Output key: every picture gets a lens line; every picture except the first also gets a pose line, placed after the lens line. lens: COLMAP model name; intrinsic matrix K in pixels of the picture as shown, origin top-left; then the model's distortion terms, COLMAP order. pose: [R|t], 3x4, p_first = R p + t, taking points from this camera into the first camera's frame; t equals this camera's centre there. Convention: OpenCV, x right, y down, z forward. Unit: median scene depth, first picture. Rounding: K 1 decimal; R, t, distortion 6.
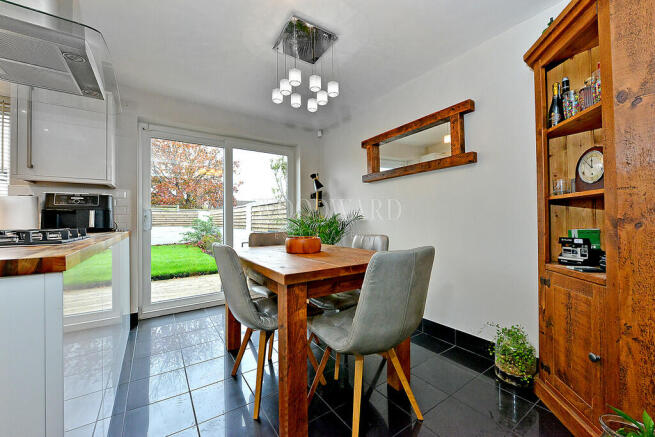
lens RADIAL K [[257.6, 0, 326.0], [0, 257.6, 218.9], [0, 0, 1]] dist [-0.017657, -0.000383]
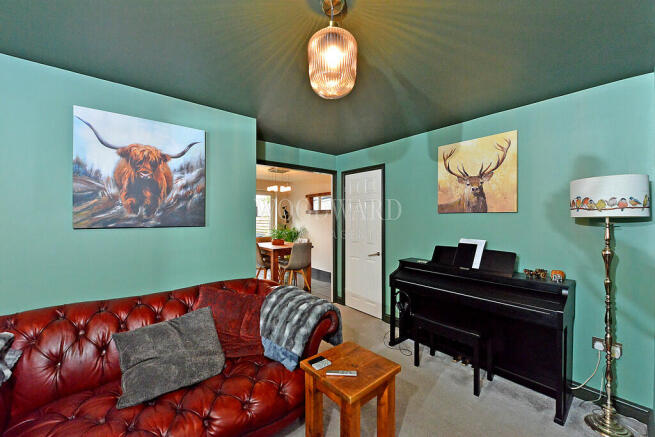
lens RADIAL K [[257.6, 0, 327.9], [0, 257.6, 219.9], [0, 0, 1]] dist [-0.017657, -0.000383]
pose [[0.995550, 0.005416, 0.094080, 0.228837], [-0.006416, 0.999926, 0.010333, -0.207613], [-0.094017, -0.010891, 0.995511, -2.233205]]
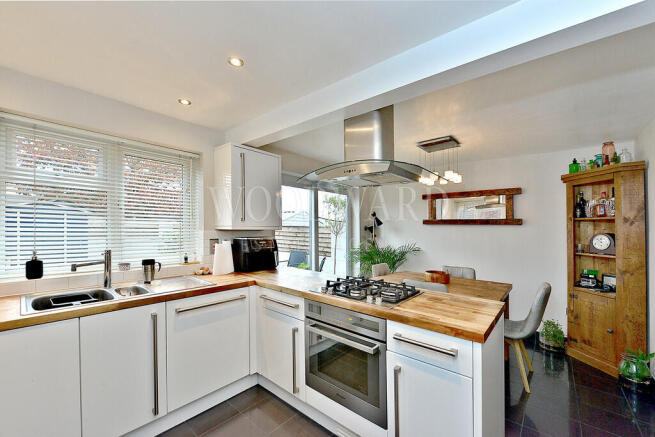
lens RADIAL K [[257.6, 0, 314.4], [0, 257.6, 223.2], [0, 0, 1]] dist [-0.017657, -0.000383]
pose [[0.971521, 0.018230, 0.236253, -1.388931], [-0.017168, 0.999831, -0.006552, -0.239335], [-0.236332, 0.002309, 0.971670, -0.378947]]
